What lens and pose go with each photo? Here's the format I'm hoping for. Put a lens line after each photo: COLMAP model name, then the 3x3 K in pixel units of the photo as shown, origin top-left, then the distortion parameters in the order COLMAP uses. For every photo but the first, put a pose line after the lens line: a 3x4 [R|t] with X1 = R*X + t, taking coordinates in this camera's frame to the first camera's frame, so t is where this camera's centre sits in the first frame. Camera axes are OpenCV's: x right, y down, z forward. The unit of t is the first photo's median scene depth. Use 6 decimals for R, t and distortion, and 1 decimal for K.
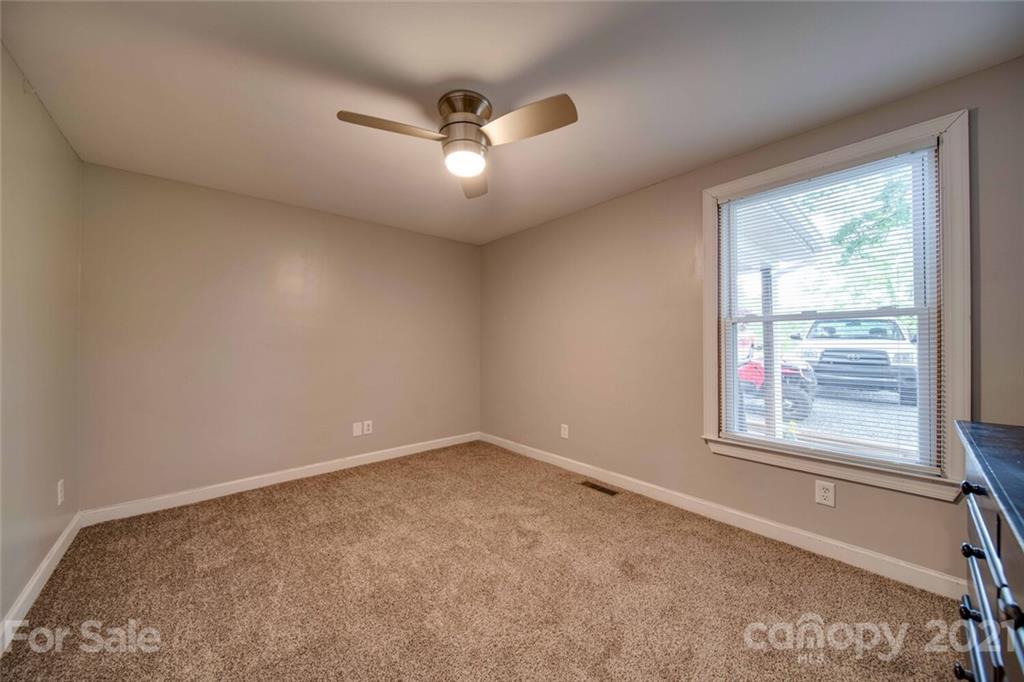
lens RADIAL K [[361.3, 0, 506.4], [0, 361.3, 341.2], [0, 0, 1]] dist [-0.000808, -0.001426]
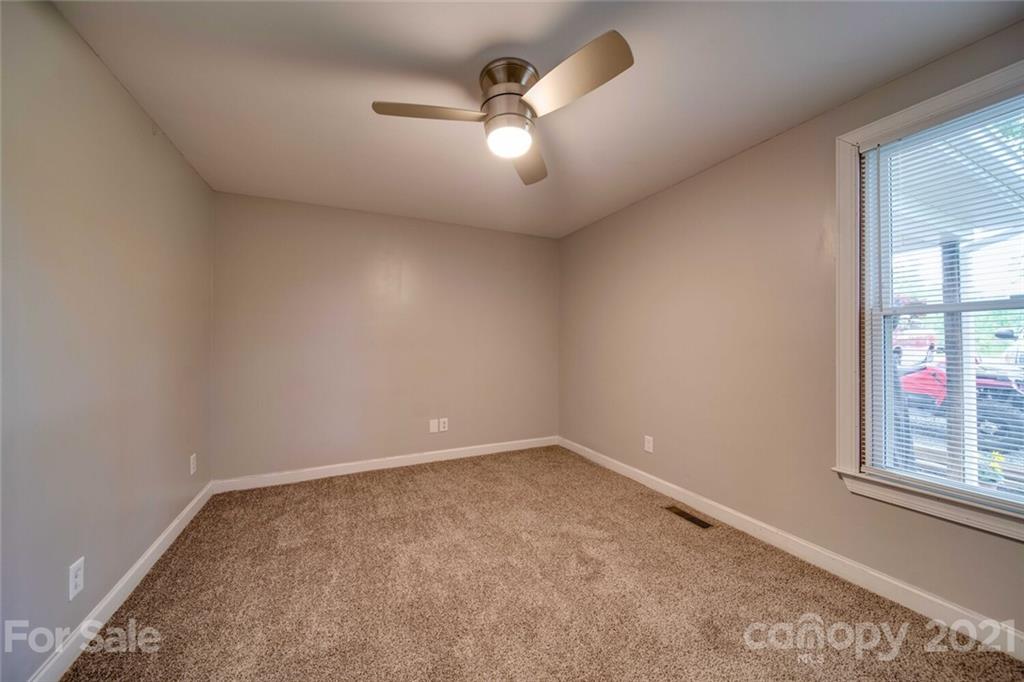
lens RADIAL K [[361.3, 0, 507.0], [0, 361.3, 341.0], [0, 0, 1]] dist [-0.000808, -0.001426]
pose [[0.962956, 0.002244, -0.269648, 0.094781], [-0.001511, 0.999995, 0.002925, -0.000500], [0.269653, -0.002409, 0.962955, 0.103514]]
